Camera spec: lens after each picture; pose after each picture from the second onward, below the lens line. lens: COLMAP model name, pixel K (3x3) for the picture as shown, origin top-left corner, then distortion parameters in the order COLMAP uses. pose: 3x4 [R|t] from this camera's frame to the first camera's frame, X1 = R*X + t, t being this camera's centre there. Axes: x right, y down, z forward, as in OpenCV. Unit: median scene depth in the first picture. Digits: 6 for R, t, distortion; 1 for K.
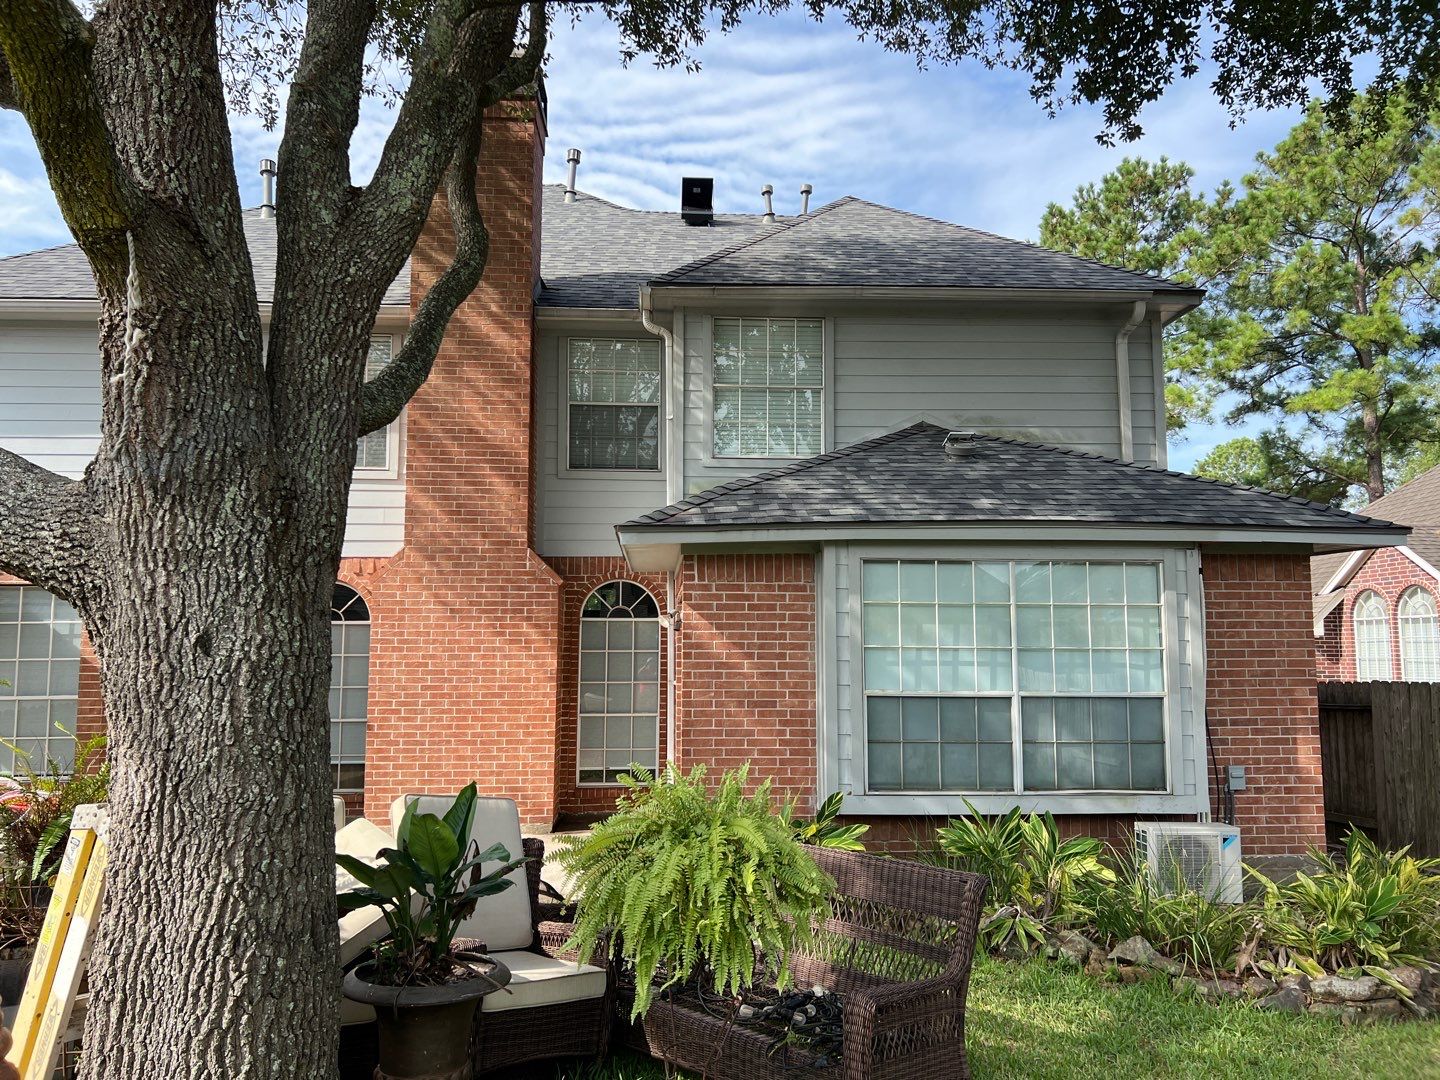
lens RADIAL K [[1082.3, 0, 723.3], [0, 1082.3, 544.1], [0, 0, 1]] dist [0.068276, -0.073836]
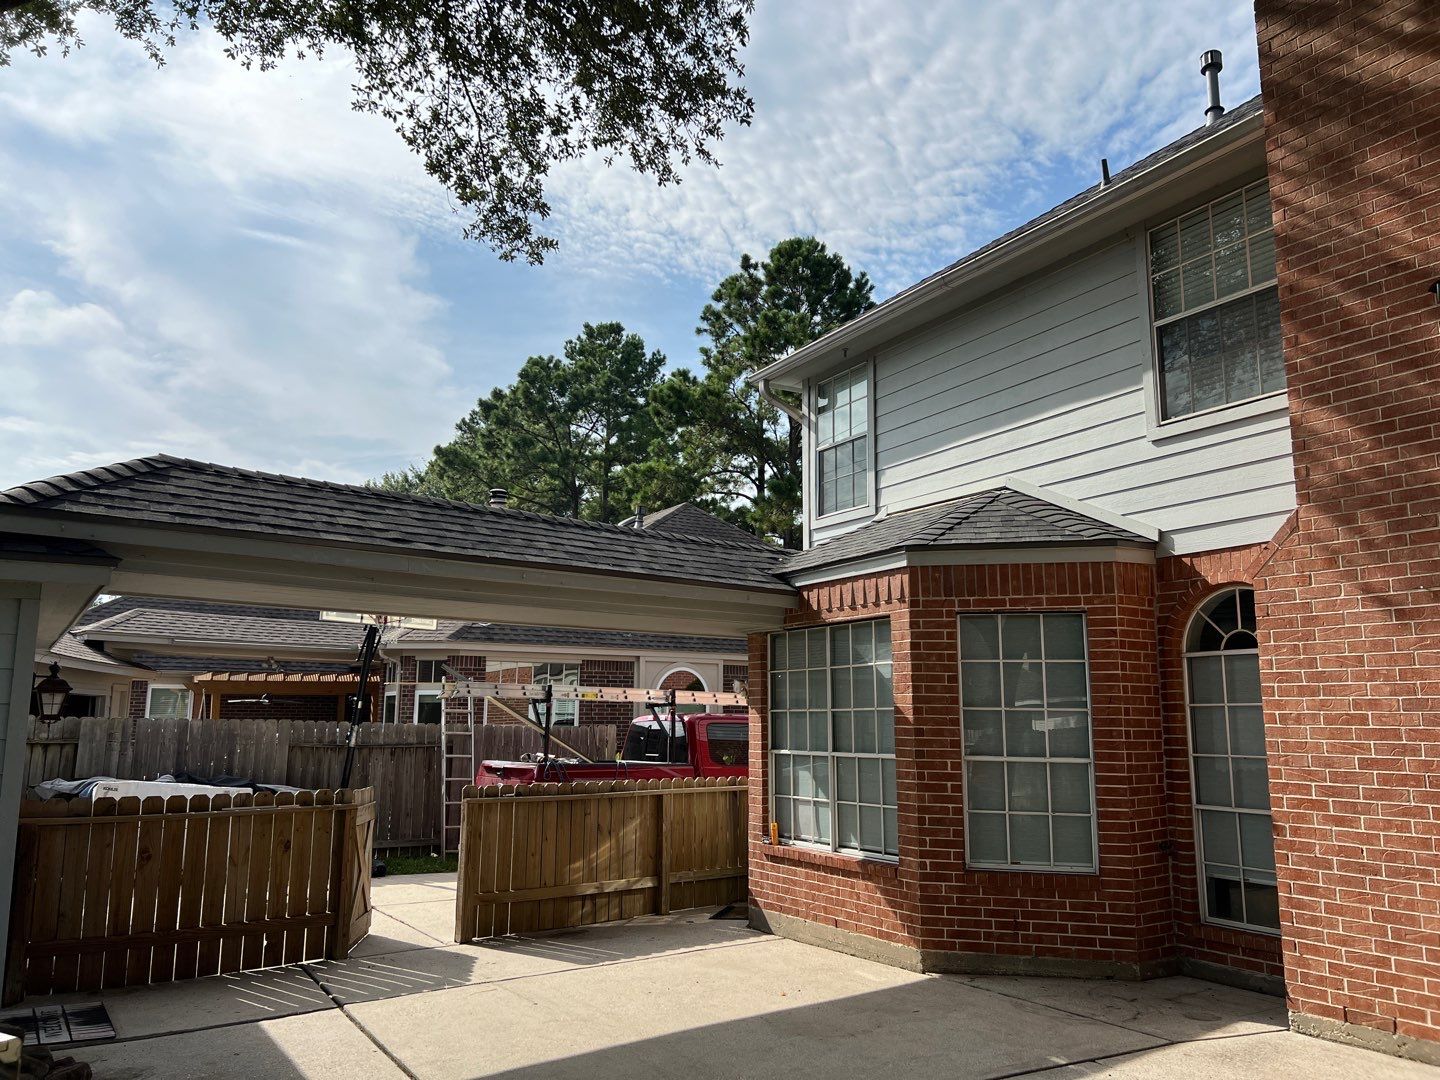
lens RADIAL K [[1084.7, 0, 719.7], [0, 1084.7, 539.7], [0, 0, 1]] dist [0.040032, -0.052781]
pose [[0.462605, -0.142273, -0.875075, 0.059706], [0.082787, 0.989659, -0.117138, 0.060969], [0.882691, -0.018256, 0.469599, 0.478675]]
